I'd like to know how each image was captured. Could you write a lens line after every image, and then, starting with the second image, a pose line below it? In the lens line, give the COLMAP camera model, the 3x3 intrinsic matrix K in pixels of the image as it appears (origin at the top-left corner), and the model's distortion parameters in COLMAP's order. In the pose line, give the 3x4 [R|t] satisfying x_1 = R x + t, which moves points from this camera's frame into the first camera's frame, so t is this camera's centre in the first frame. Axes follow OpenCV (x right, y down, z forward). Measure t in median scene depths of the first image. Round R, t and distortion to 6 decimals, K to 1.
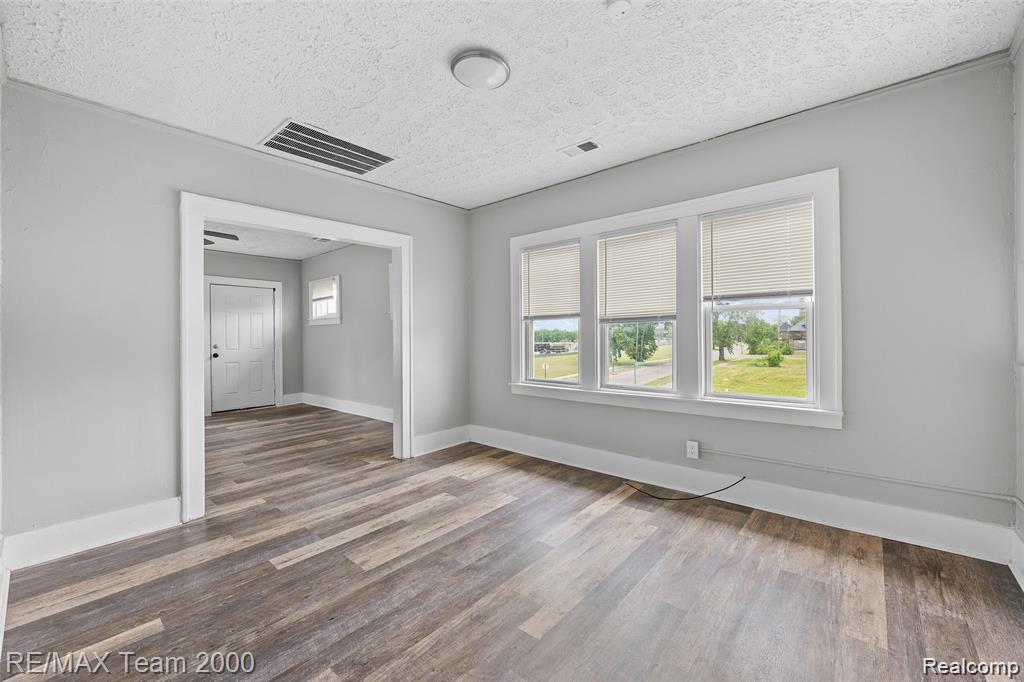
lens RADIAL K [[408.5, 0, 512.0], [0, 408.5, 341.0], [0, 0, 1]] dist [-0.000209, 0.000089]
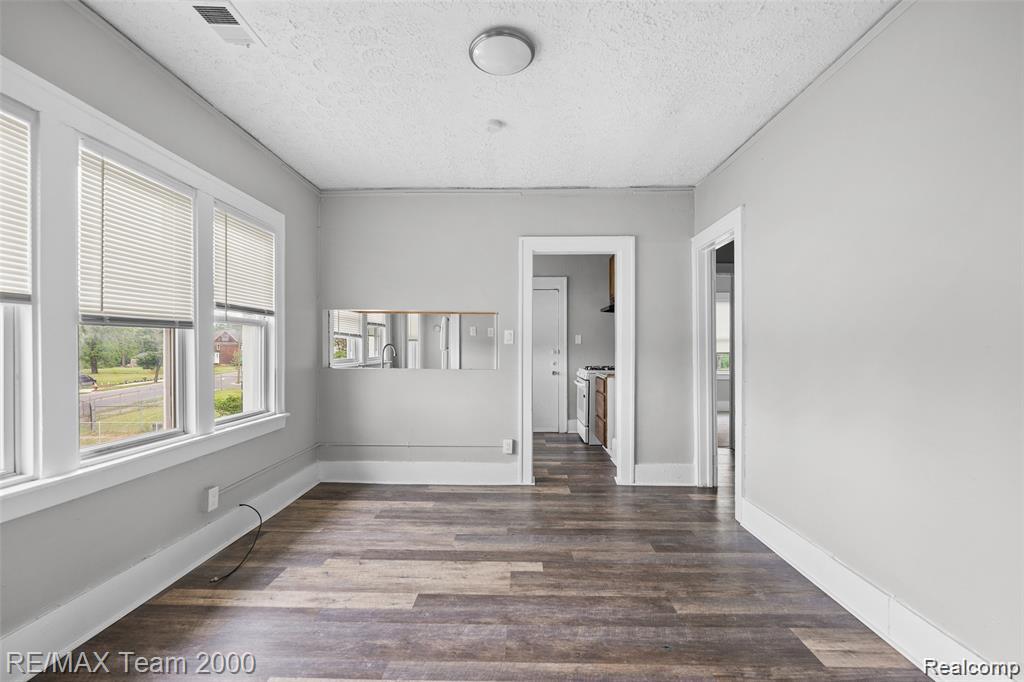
lens RADIAL K [[476.5, 0, 515.3], [0, 476.5, 343.4], [0, 0, 1]] dist [-0.000601, -0.000364]
pose [[-0.641790, 0.018867, 0.766649, -0.871392], [0.015141, 0.999814, -0.011931, -0.011032], [-0.766731, 0.003951, -0.641956, 1.599131]]
